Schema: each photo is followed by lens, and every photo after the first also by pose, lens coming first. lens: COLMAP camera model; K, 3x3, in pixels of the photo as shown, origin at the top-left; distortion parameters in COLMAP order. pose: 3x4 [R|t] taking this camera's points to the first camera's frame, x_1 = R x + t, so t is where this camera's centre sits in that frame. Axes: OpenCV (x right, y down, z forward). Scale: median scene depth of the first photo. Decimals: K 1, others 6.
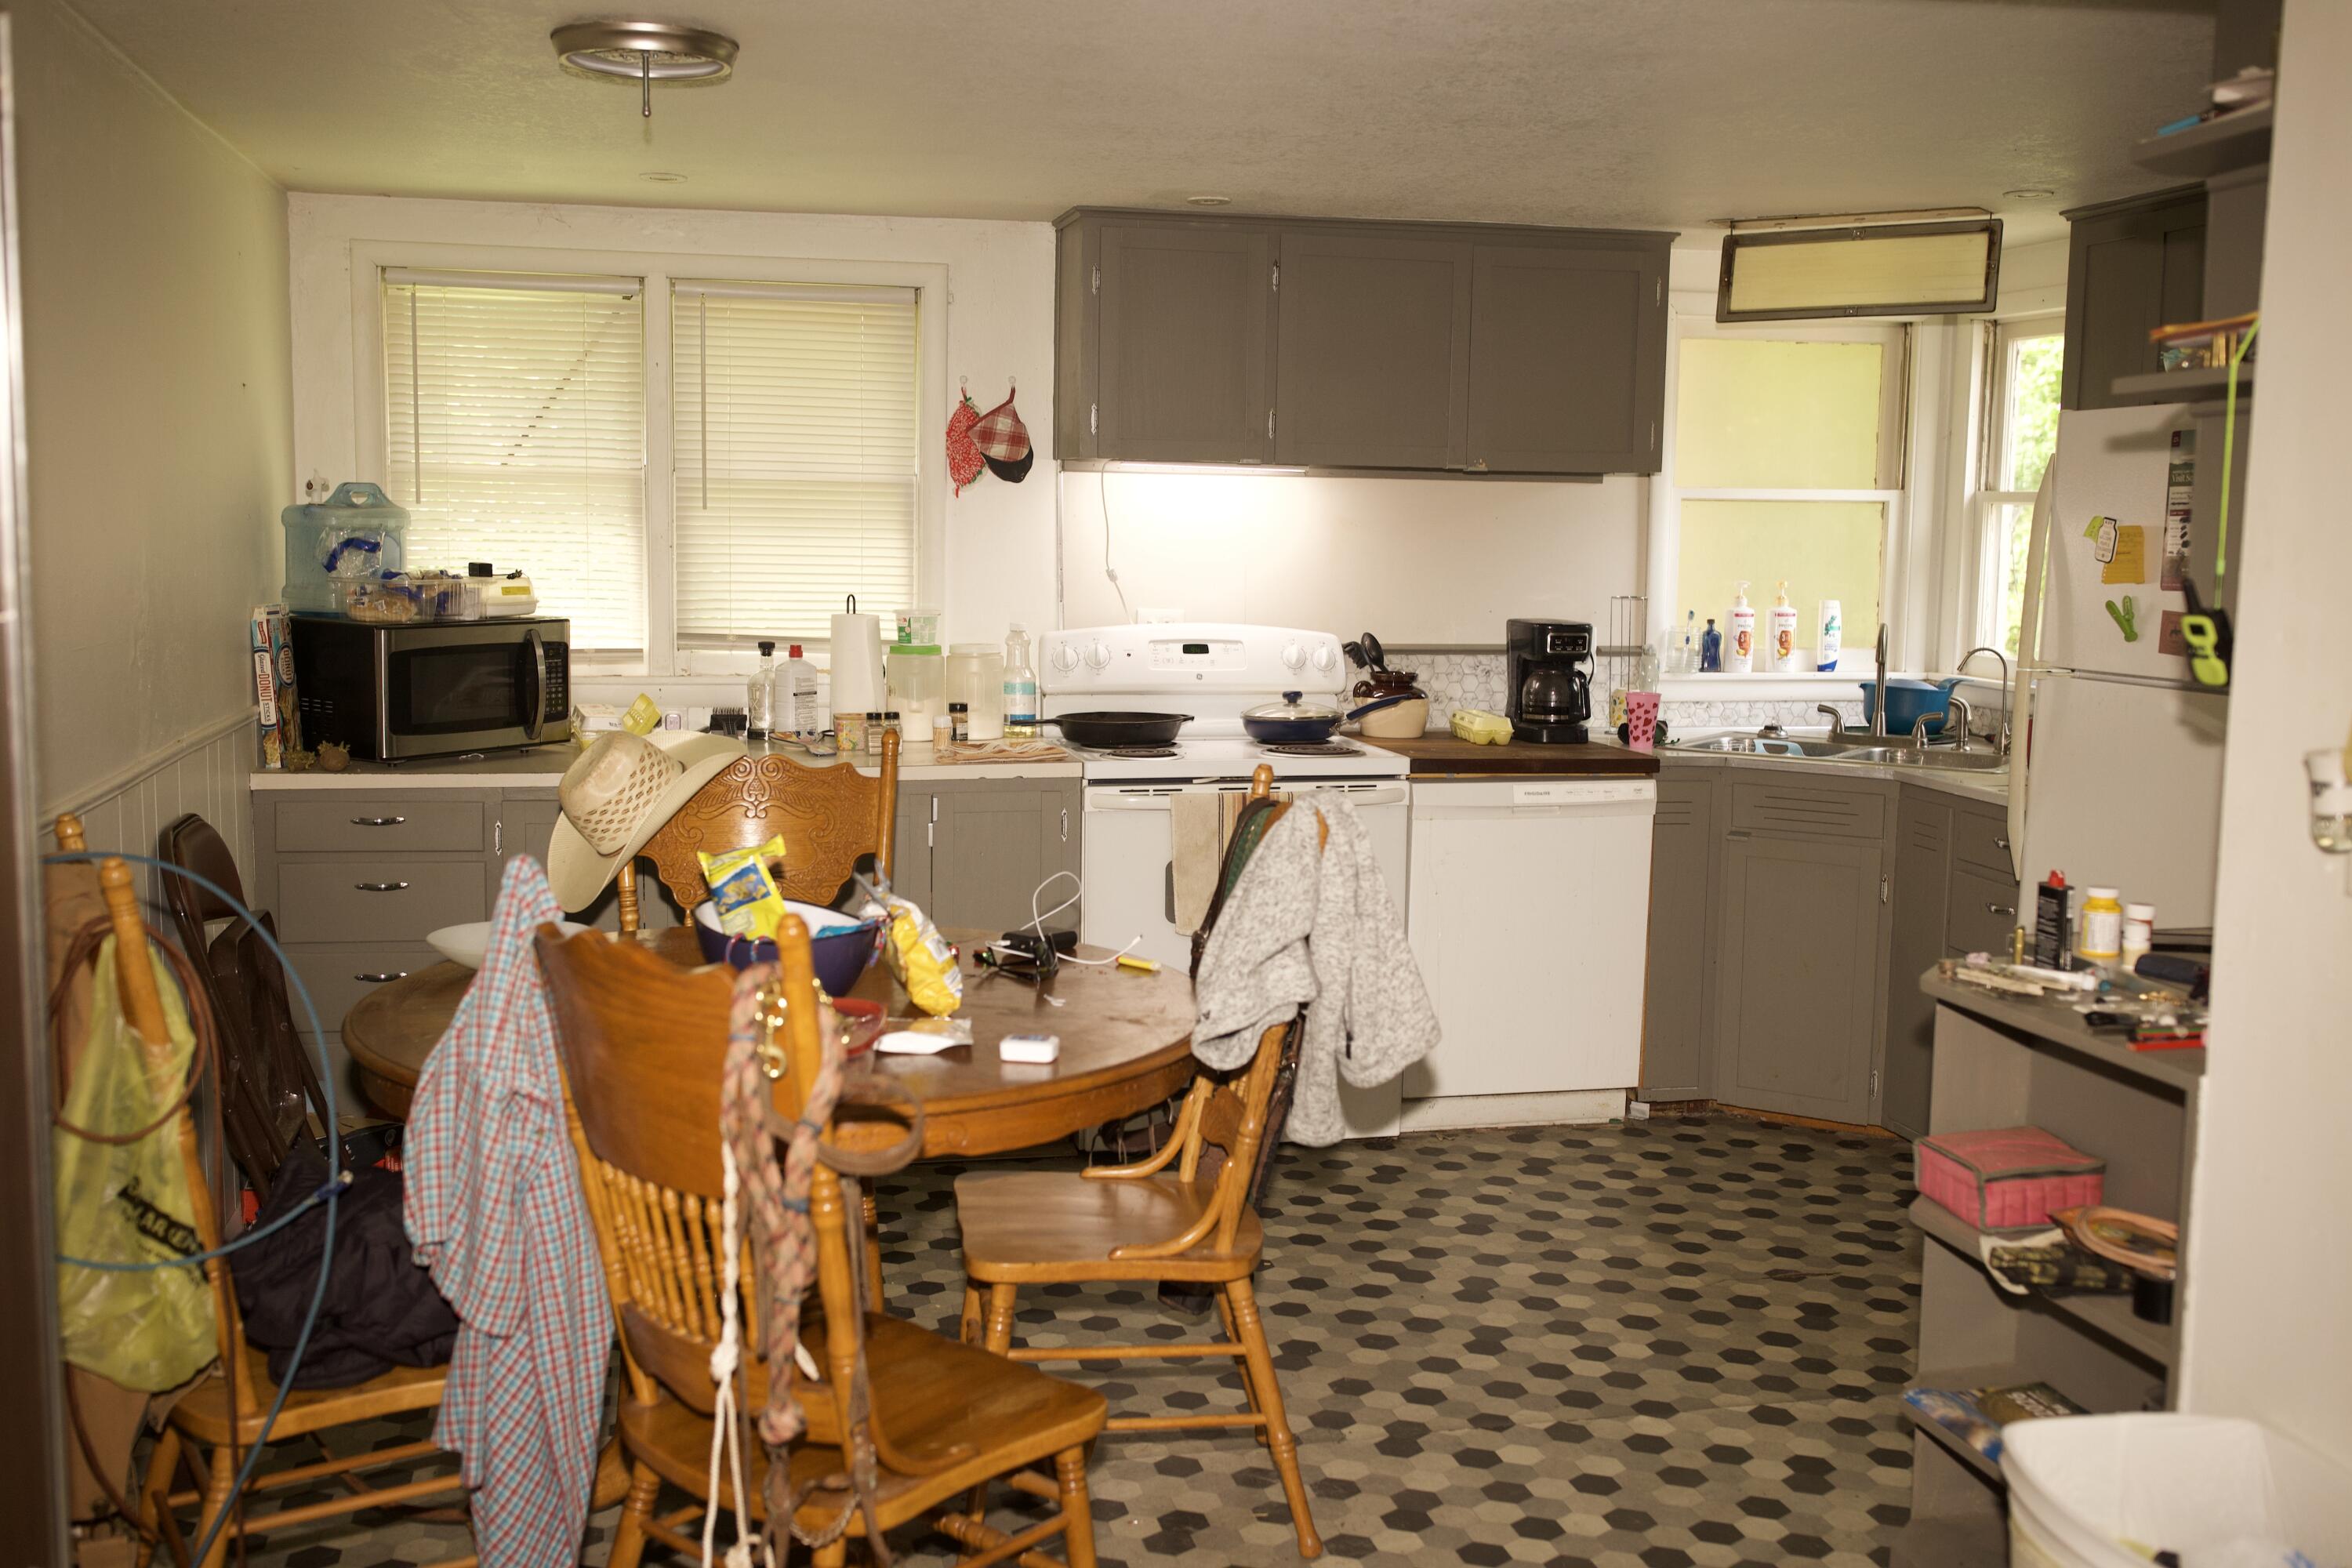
lens RADIAL K [[2258.1, 0, 1171.1], [0, 2258.1, 782.9], [0, 0, 1]] dist [-0.009798, 0.000000]
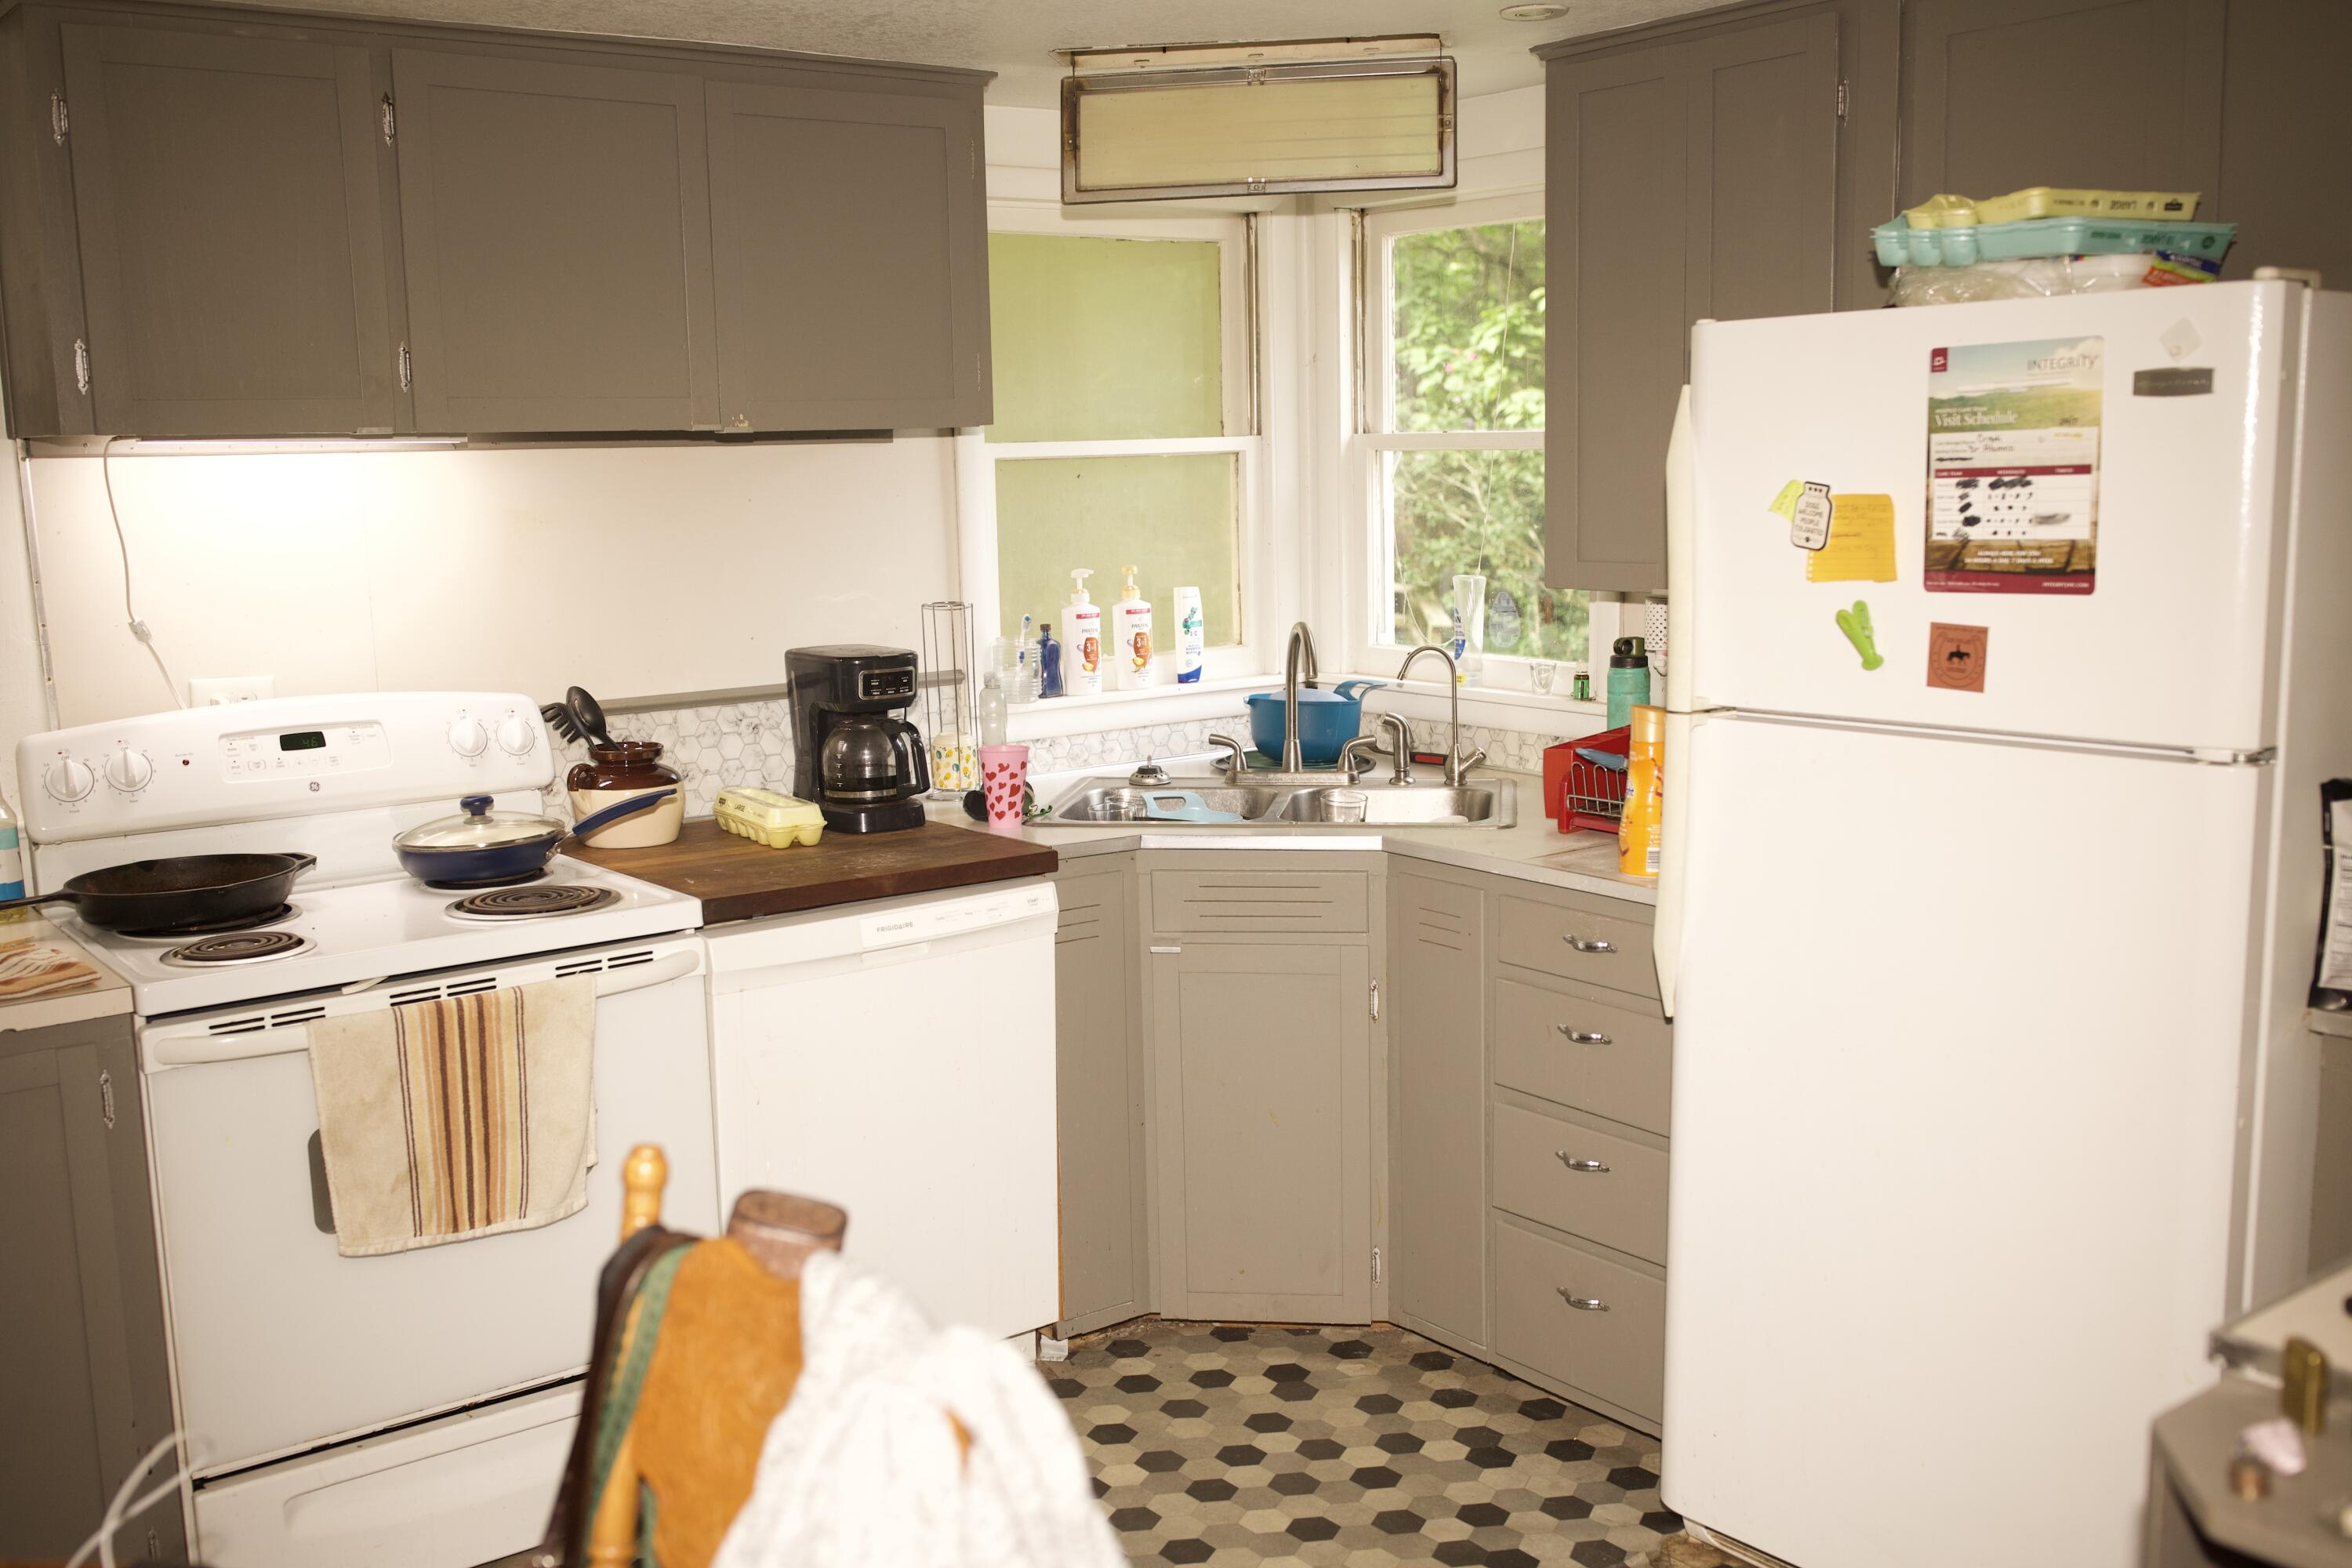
lens RADIAL K [[2258.1, 0, 1182.8], [0, 2258.1, 789.8], [0, 0, 1]] dist [-0.009798, 0.000000]
pose [[0.907469, -0.098778, 0.408341, -0.023505], [0.085576, 0.995050, 0.050524, -0.057120], [-0.411311, -0.010905, 0.911430, 0.349608]]
